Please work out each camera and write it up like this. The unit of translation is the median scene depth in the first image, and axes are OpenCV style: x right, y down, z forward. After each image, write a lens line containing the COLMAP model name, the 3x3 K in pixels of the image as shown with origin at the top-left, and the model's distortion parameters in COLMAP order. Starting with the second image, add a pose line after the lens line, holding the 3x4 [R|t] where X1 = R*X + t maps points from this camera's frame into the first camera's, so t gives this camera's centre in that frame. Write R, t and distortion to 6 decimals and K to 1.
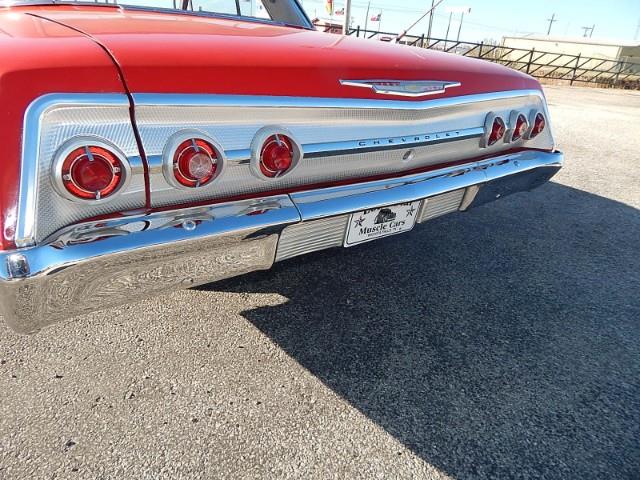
lens RADIAL K [[424.8, 0, 320.1], [0, 424.8, 239.6], [0, 0, 1]] dist [-0.005014, -0.003522]
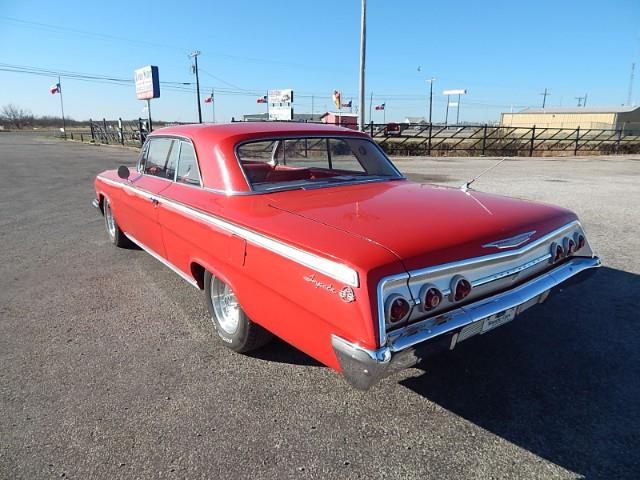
lens RADIAL K [[424.8, 0, 320.1], [0, 424.8, 239.6], [0, 0, 1]] dist [-0.005014, -0.003522]
pose [[0.996886, -0.070948, -0.034421, -0.374717], [0.063539, 0.981200, -0.182235, -0.063662], [0.046703, 0.179481, 0.982652, -0.553412]]
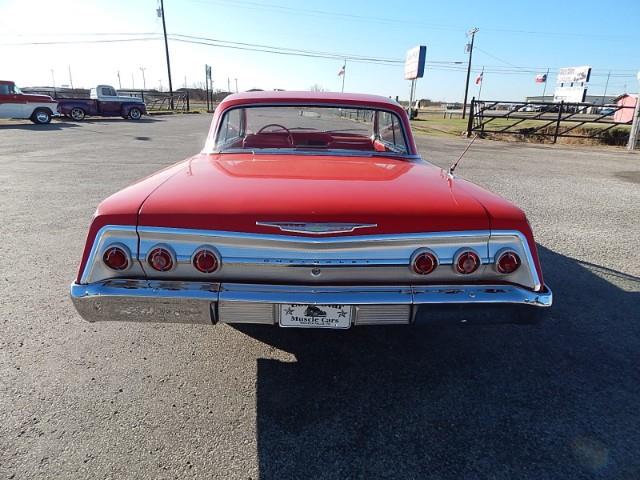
lens RADIAL K [[422.3, 0, 317.9], [0, 422.3, 237.0], [0, 0, 1]] dist [0.002269, -0.001540]
pose [[0.804884, 0.123309, -0.580480, 0.749974], [-0.219893, 0.970514, -0.098737, -0.128523], [0.551189, 0.207115, 0.808266, -0.120819]]
